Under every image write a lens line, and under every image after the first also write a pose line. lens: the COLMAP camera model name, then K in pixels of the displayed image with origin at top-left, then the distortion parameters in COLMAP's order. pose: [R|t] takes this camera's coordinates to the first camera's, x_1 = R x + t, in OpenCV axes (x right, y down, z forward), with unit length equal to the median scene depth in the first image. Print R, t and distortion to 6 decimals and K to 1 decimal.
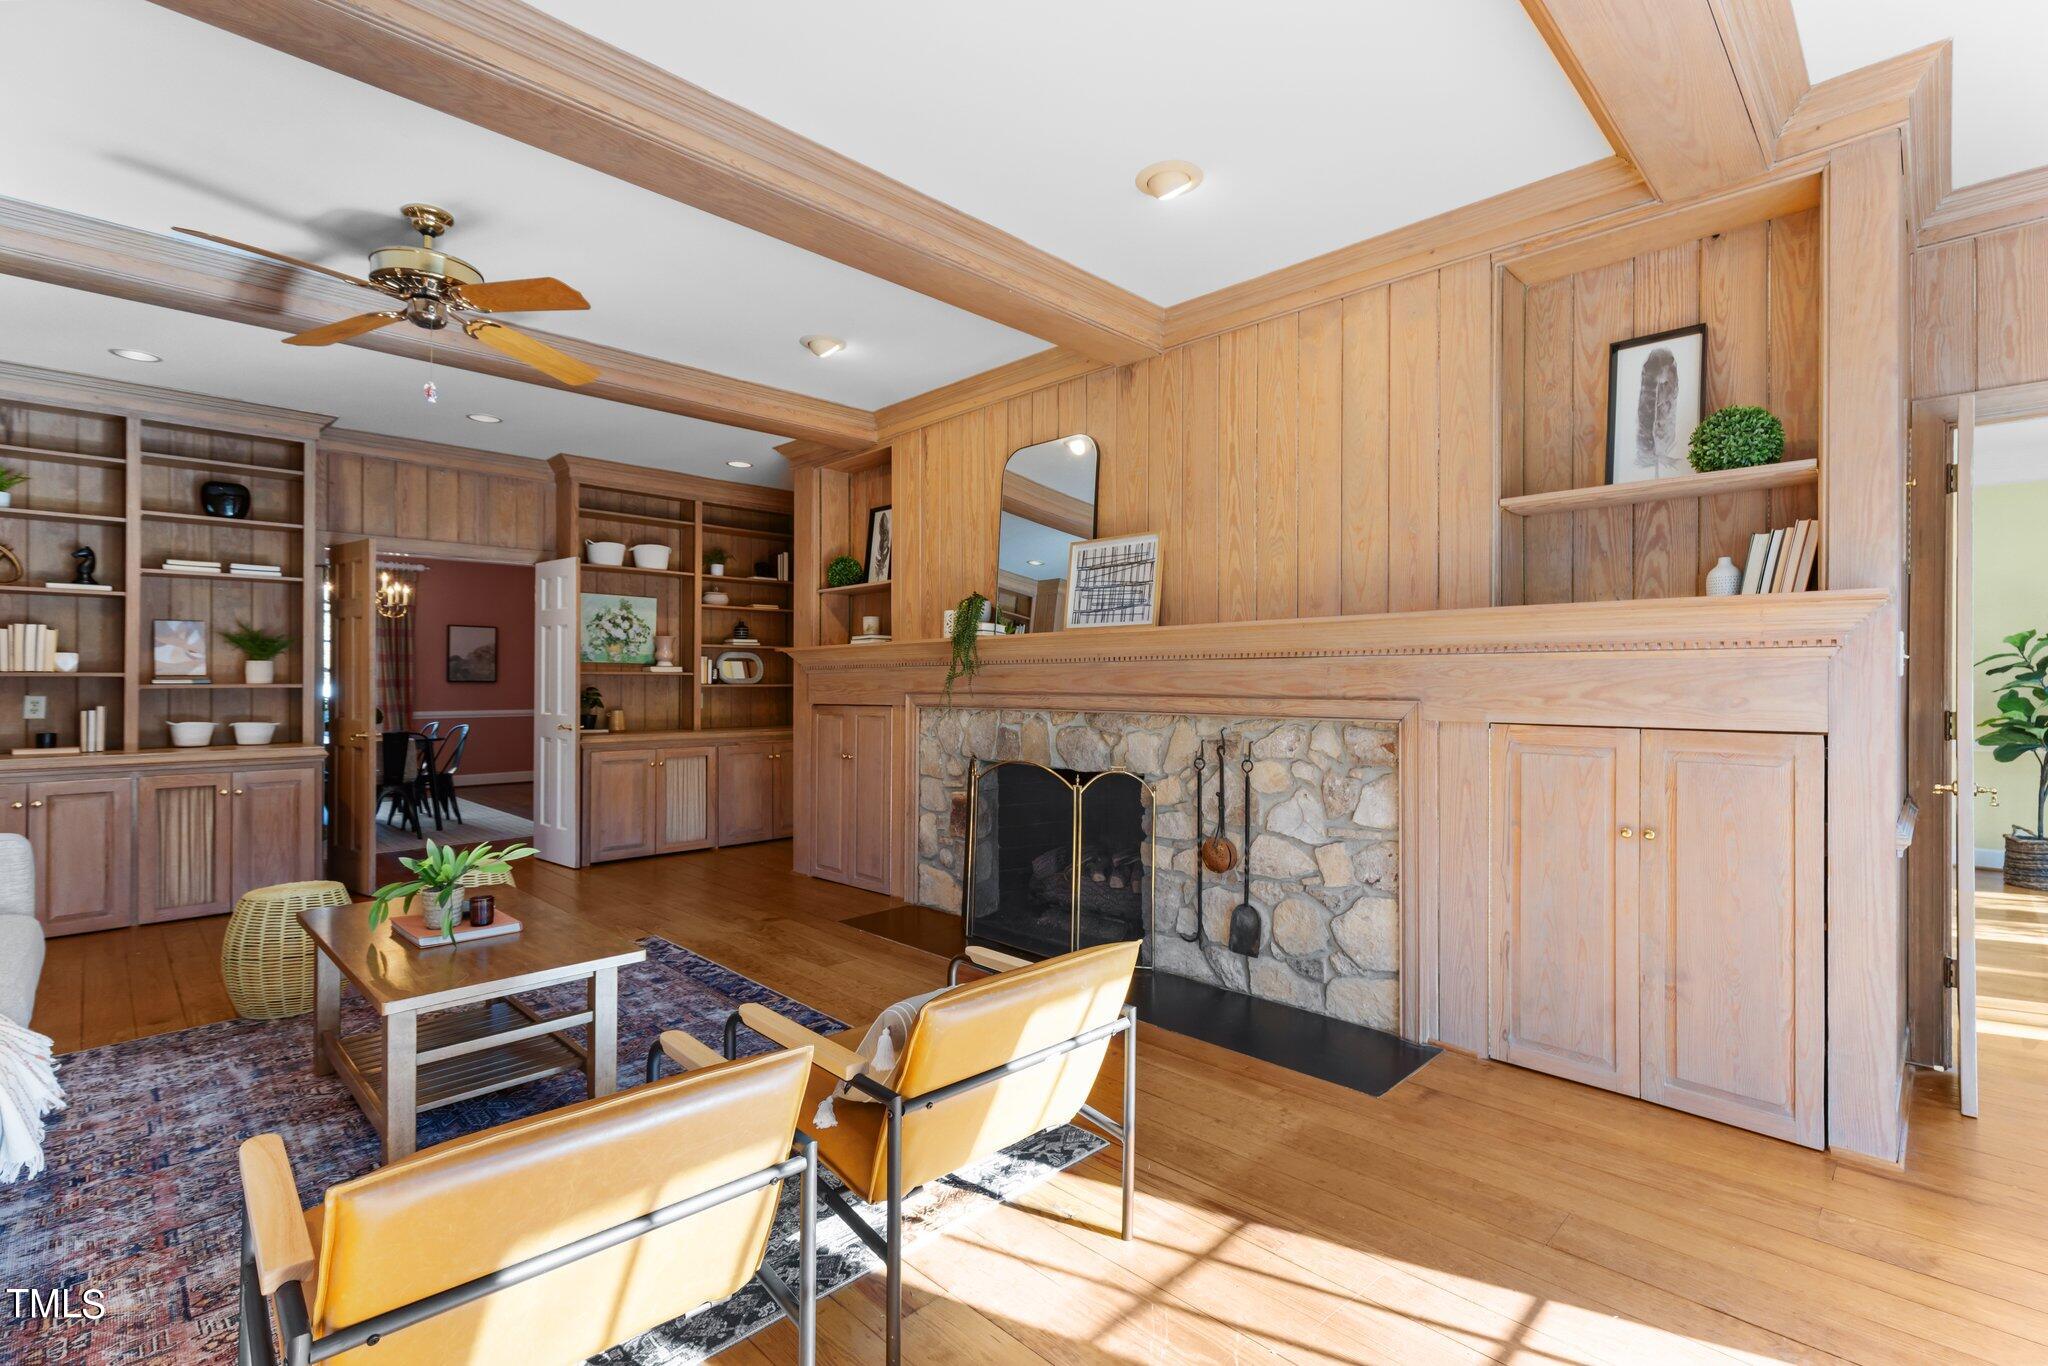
lens RADIAL K [[926.3, 0, 1017.9], [0, 926.3, 679.5], [0, 0, 1]] dist [0.003380, 0.000797]
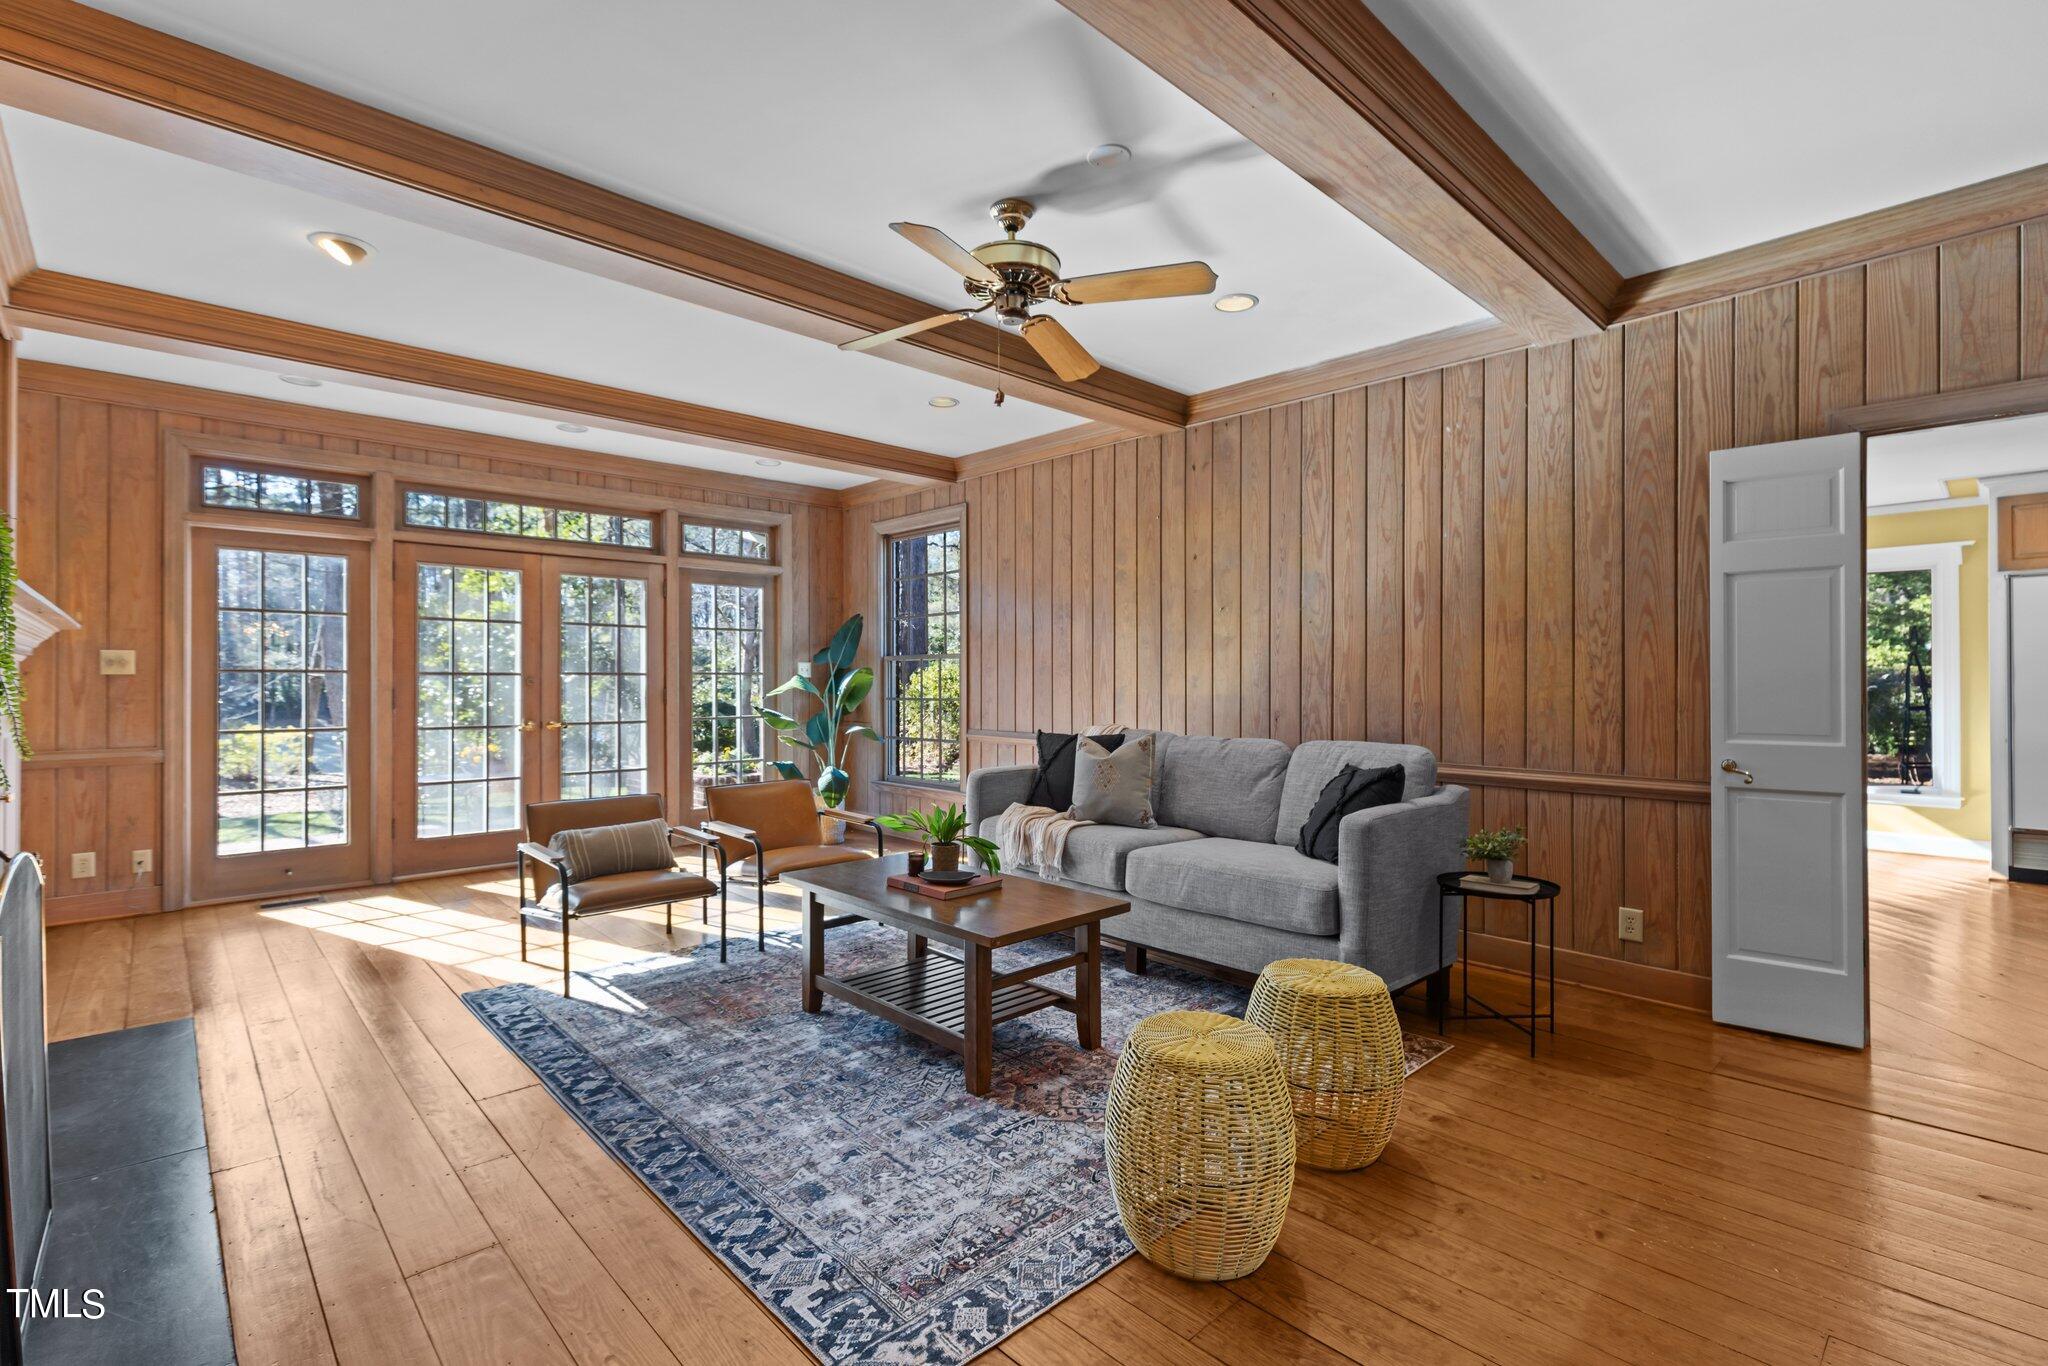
lens RADIAL K [[926.3, 0, 1037.2], [0, 926.3, 673.7], [0, 0, 1]] dist [0.003380, 0.000797]
pose [[-0.999884, 0.001916, 0.015138, -0.556764], [0.001782, 0.999959, -0.008892, 0.007460], [-0.015154, -0.008864, -0.999846, 1.640828]]
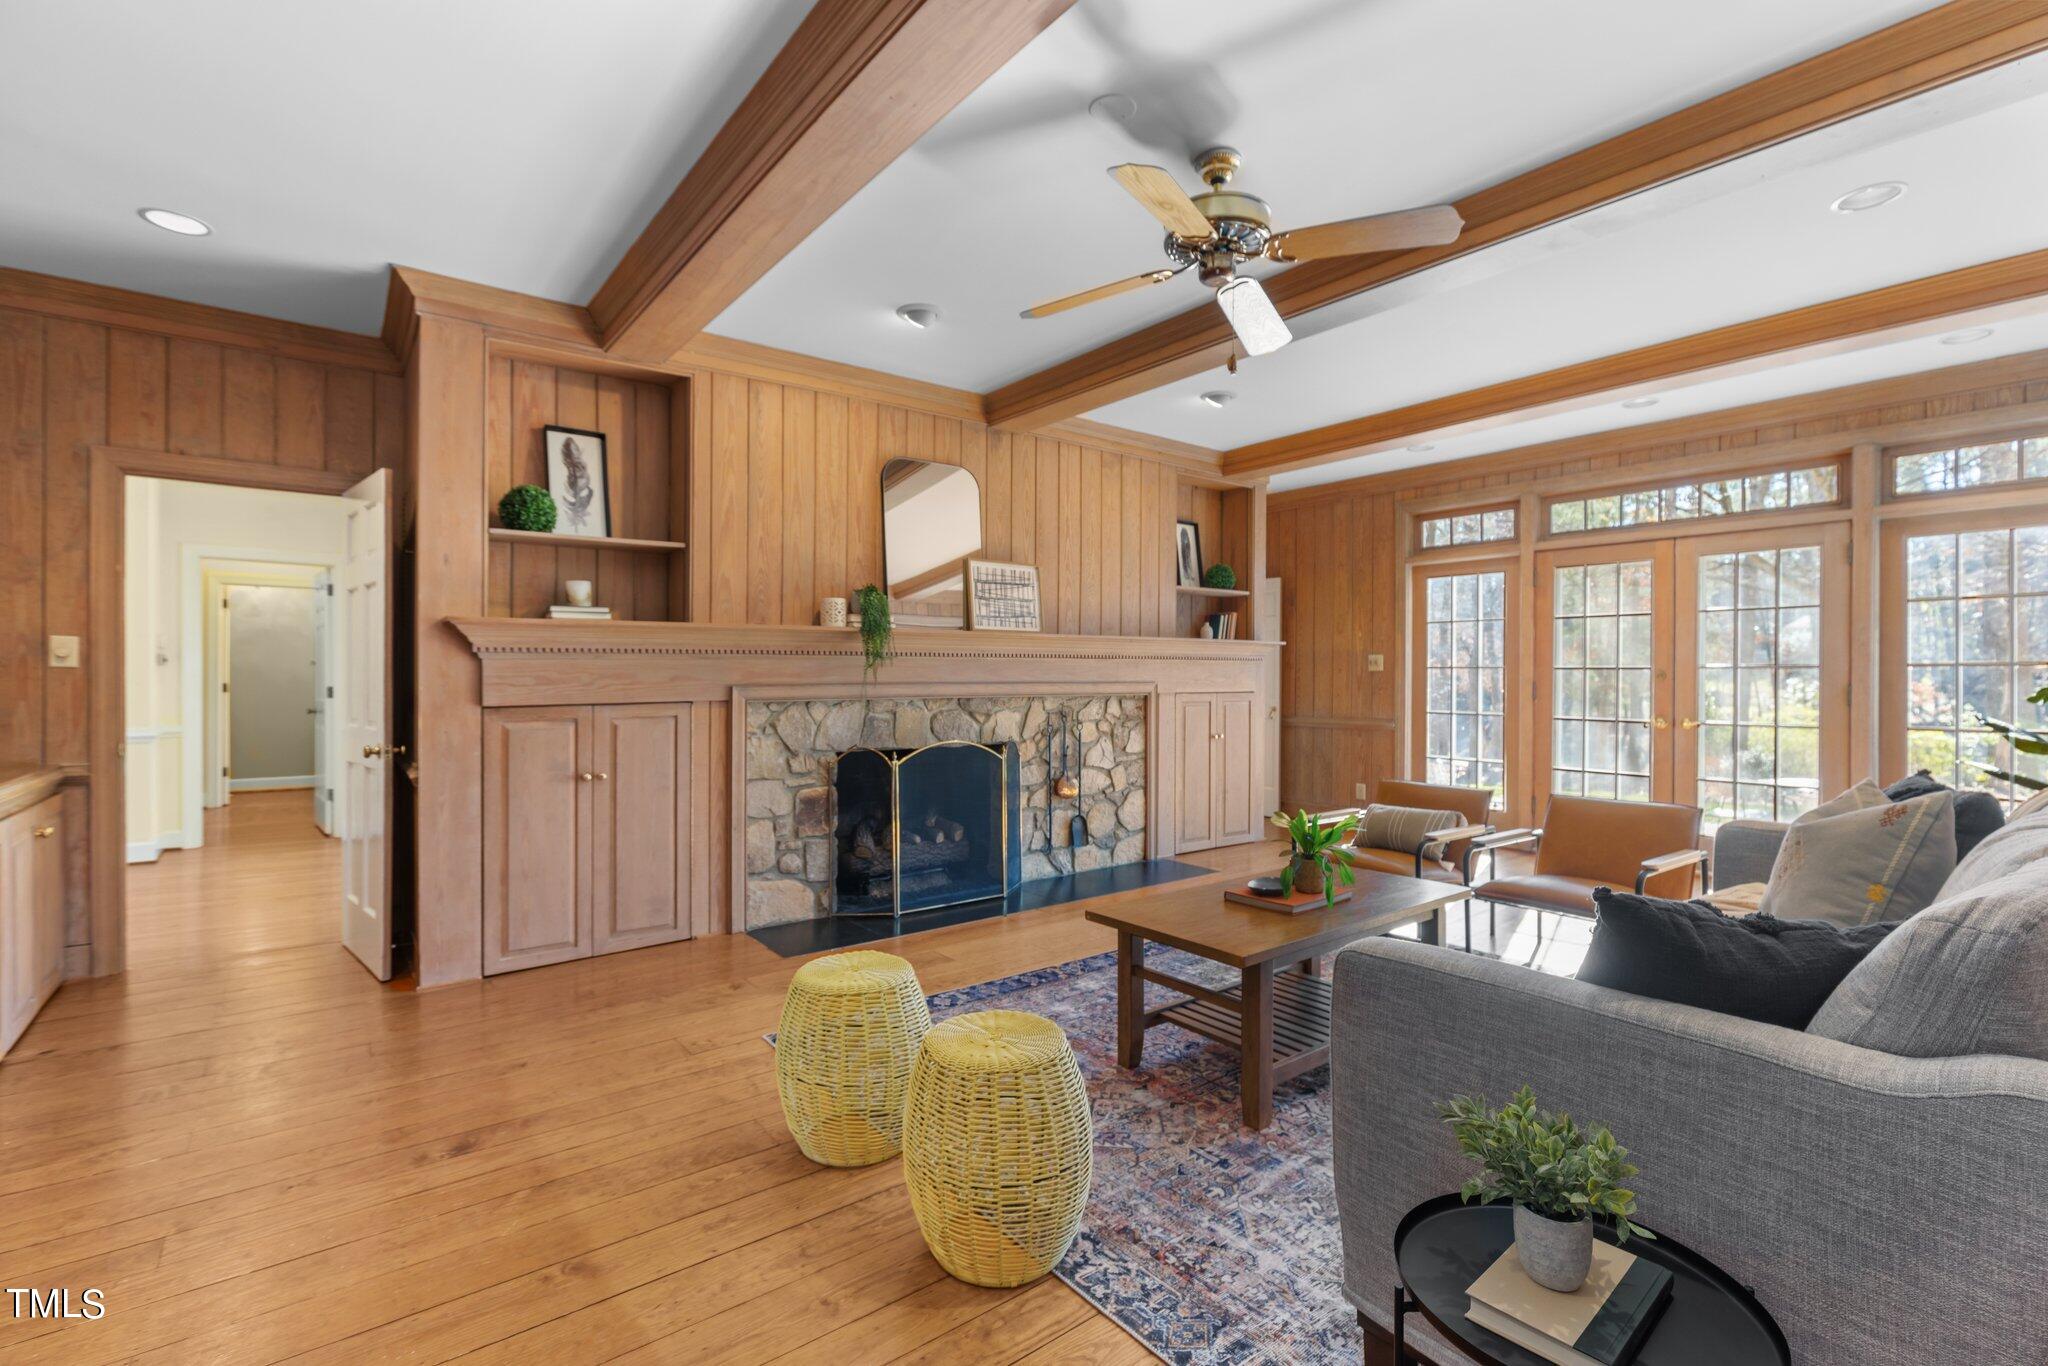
lens RADIAL K [[926.3, 0, 1026.5], [0, 926.3, 677.6], [0, 0, 1]] dist [0.003380, 0.000797]
pose [[0.116061, -0.002173, 0.993240, -1.291823], [-0.002464, 0.999994, 0.002475, 0.006427], [-0.993239, -0.002734, 0.116055, 0.886177]]
